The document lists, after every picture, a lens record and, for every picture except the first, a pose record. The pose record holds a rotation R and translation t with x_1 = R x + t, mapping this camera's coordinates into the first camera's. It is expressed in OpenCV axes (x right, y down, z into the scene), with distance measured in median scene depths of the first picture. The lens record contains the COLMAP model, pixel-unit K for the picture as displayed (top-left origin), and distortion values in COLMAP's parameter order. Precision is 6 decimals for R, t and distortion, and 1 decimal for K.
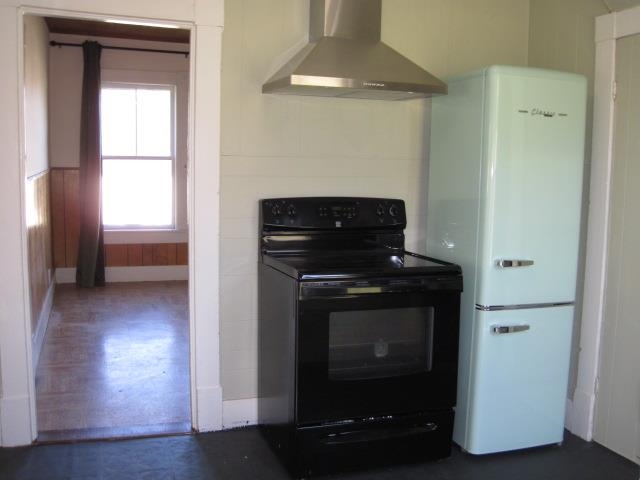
lens RADIAL K [[681.4, 0, 316.2], [0, 681.4, 242.3], [0, 0, 1]] dist [-0.111611, 0.000000]
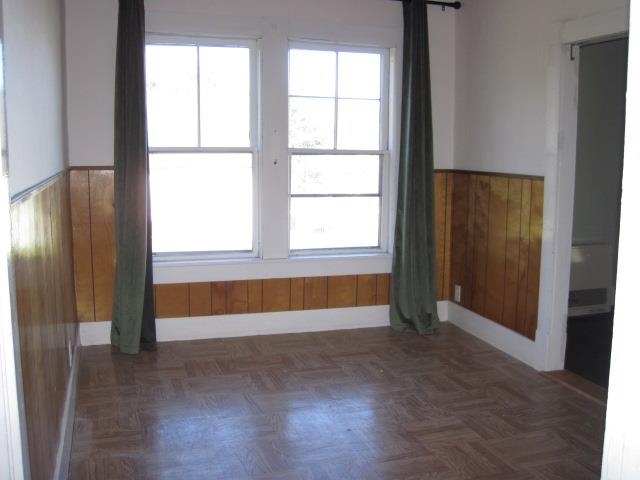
lens RADIAL K [[681.4, 0, 324.5], [0, 681.4, 237.8], [0, 0, 1]] dist [-0.111611, 0.000000]
pose [[0.999834, -0.011771, -0.013897, -0.139607], [0.011783, 0.999930, 0.000747, -0.039984], [0.013888, -0.000910, 0.999903, 0.349582]]
